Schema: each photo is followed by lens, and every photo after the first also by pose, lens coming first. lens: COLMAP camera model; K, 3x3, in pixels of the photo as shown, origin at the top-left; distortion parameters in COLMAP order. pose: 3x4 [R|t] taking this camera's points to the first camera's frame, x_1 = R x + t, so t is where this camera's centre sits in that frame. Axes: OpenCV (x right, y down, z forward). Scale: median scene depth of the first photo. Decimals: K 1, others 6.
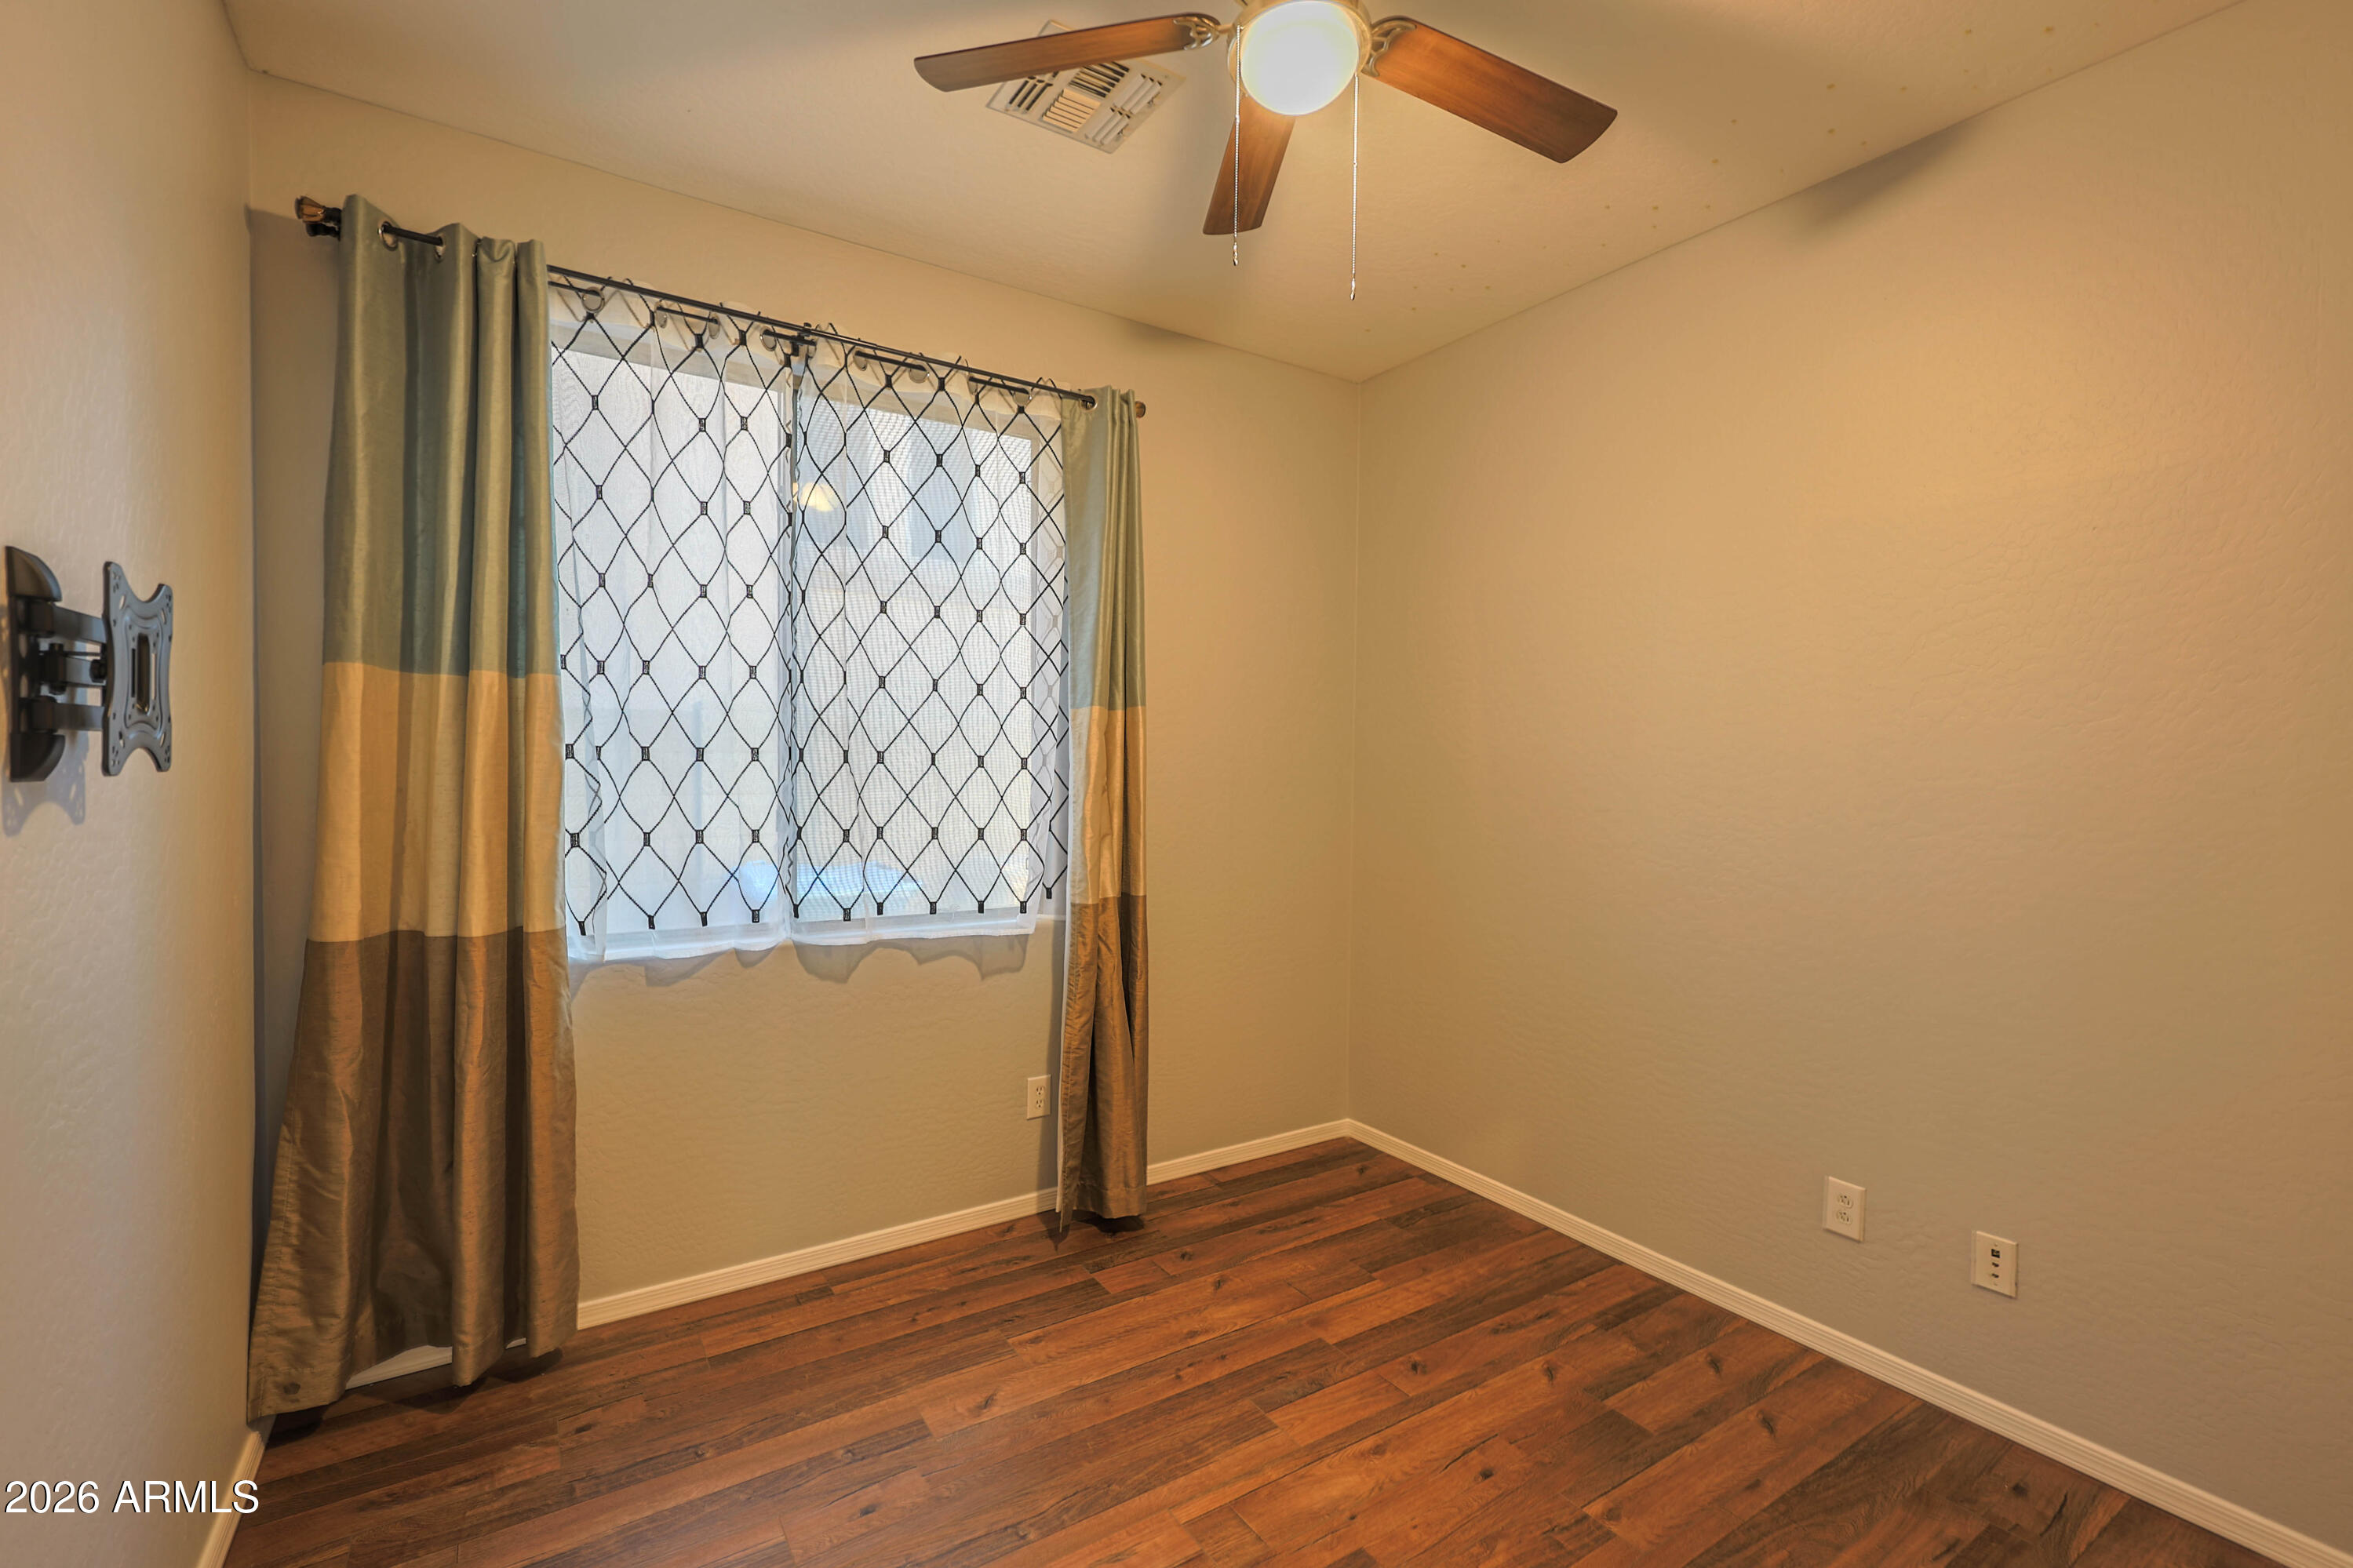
lens RADIAL K [[982.7, 0, 1184.1], [0, 982.7, 801.5], [0, 0, 1]] dist [-0.041707, -0.000125]
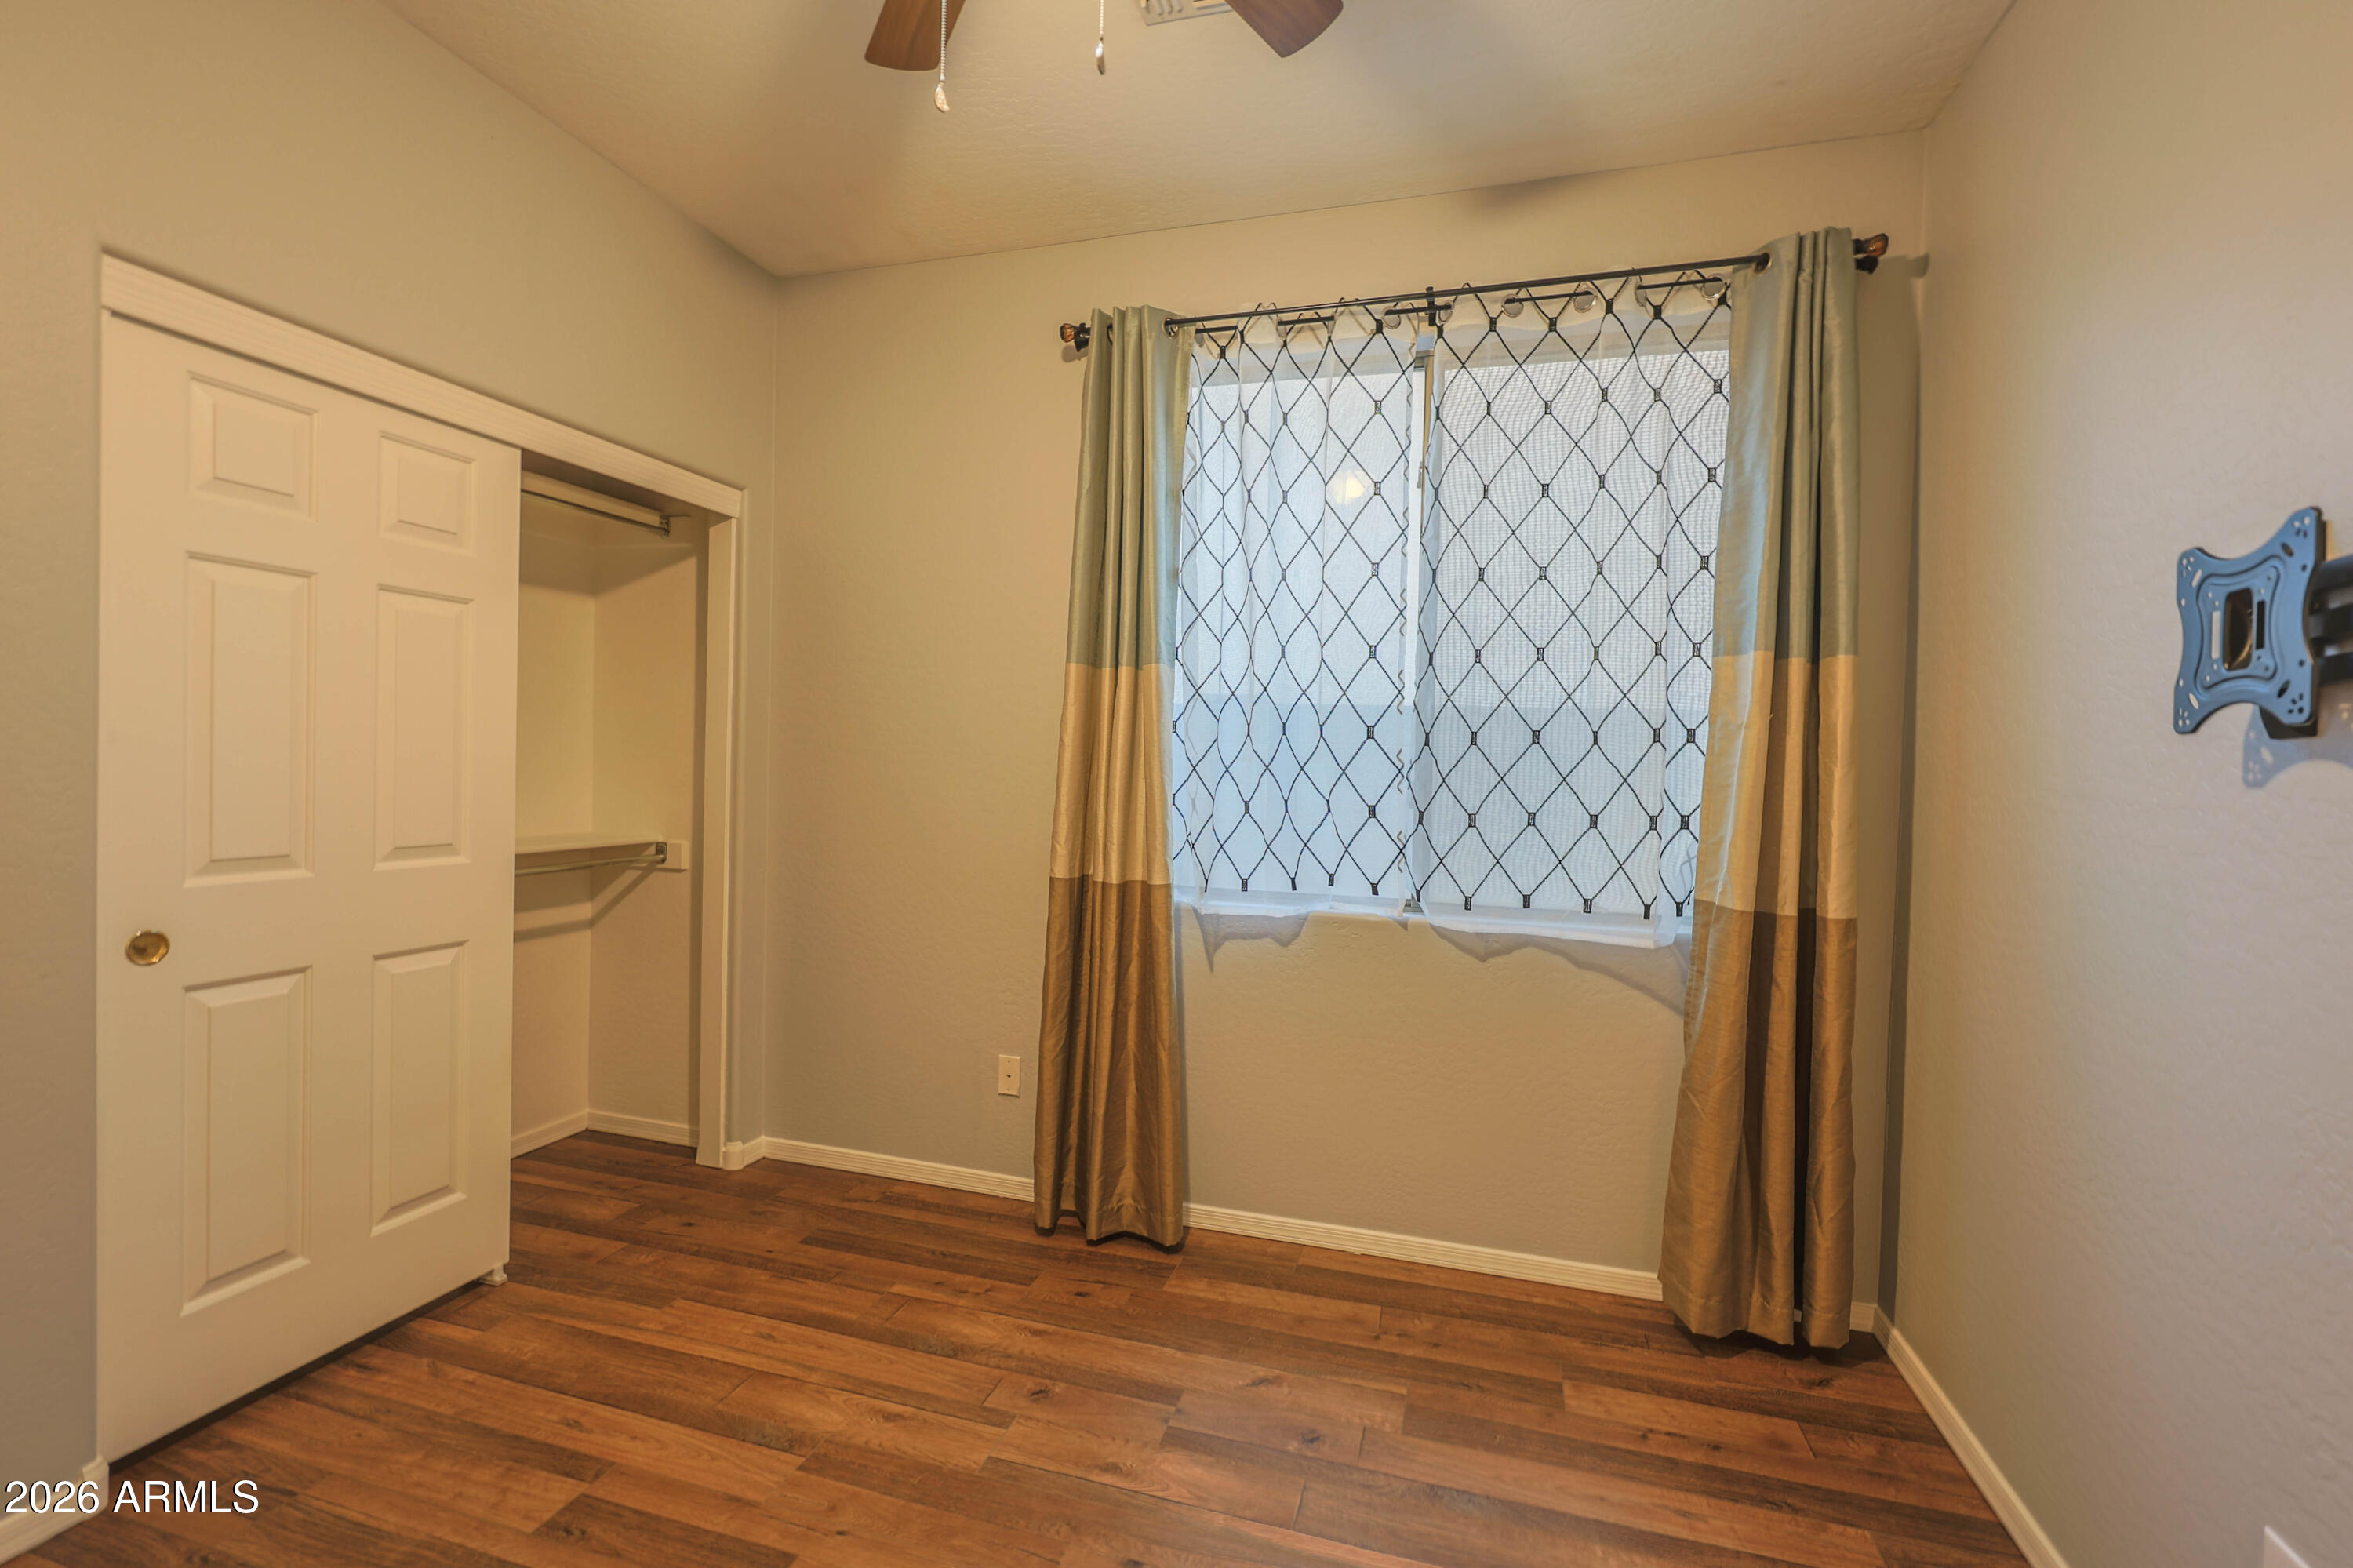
lens RADIAL K [[1005.4, 0, 1170.6], [0, 1005.4, 780.0], [0, 0, 1]] dist [0.013361, -0.000257]
pose [[0.652883, 0.023866, -0.757083, 0.258387], [-0.028609, 0.999567, 0.006839, -0.000115], [0.756918, 0.017194, 0.653283, 0.168868]]
